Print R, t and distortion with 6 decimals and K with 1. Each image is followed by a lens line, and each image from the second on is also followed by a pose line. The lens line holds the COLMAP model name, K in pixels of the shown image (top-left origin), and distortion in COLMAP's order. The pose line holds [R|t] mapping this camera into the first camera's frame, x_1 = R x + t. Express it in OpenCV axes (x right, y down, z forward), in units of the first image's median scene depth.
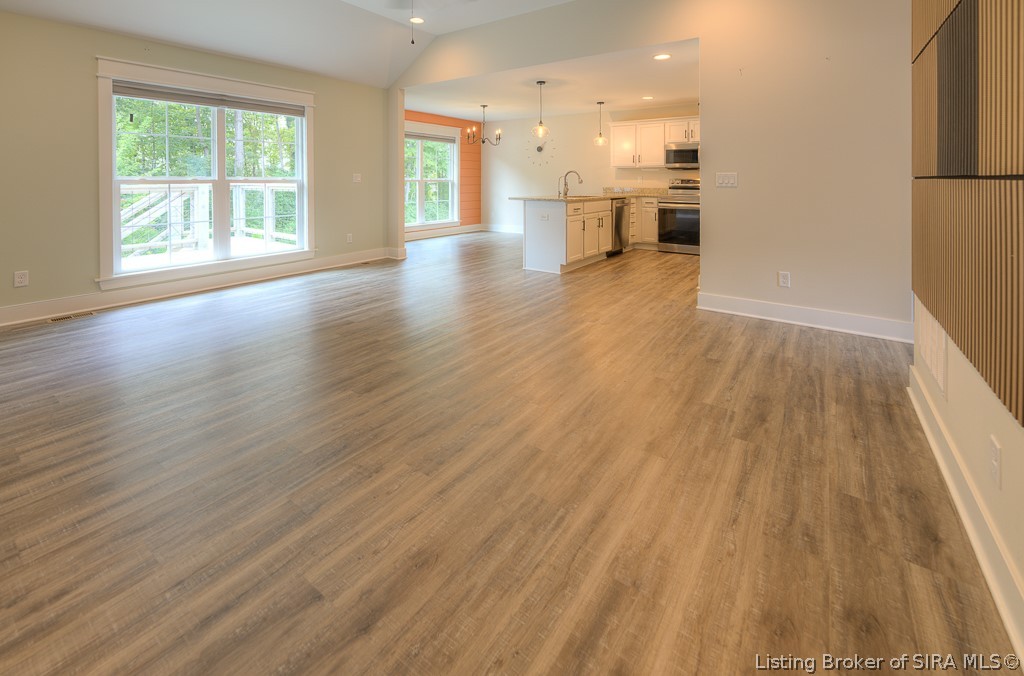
lens RADIAL K [[440.7, 0, 520.7], [0, 440.7, 181.5], [0, 0, 1]] dist [-0.000894, 0.000126]
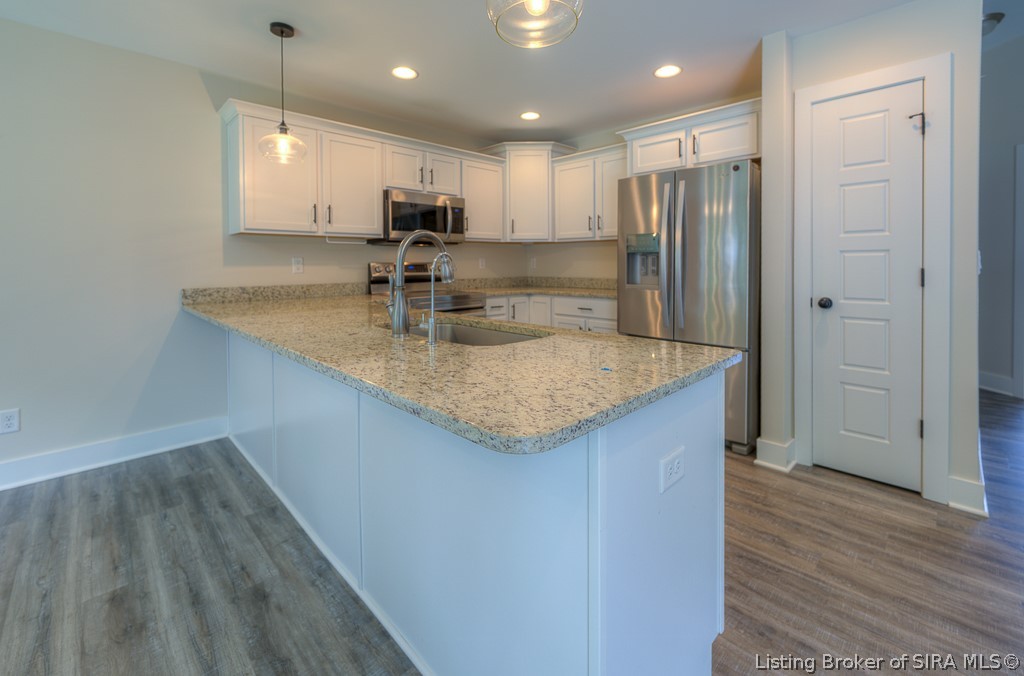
lens RADIAL K [[440.0, 0, 508.2], [0, 440.0, 270.8], [0, 0, 1]] dist [0.000338, 0.000327]
pose [[0.195723, -0.023361, 0.980381, -0.106217], [0.010549, 0.999709, 0.021716, -0.006278], [-0.980602, 0.006091, 0.195912, 0.775497]]
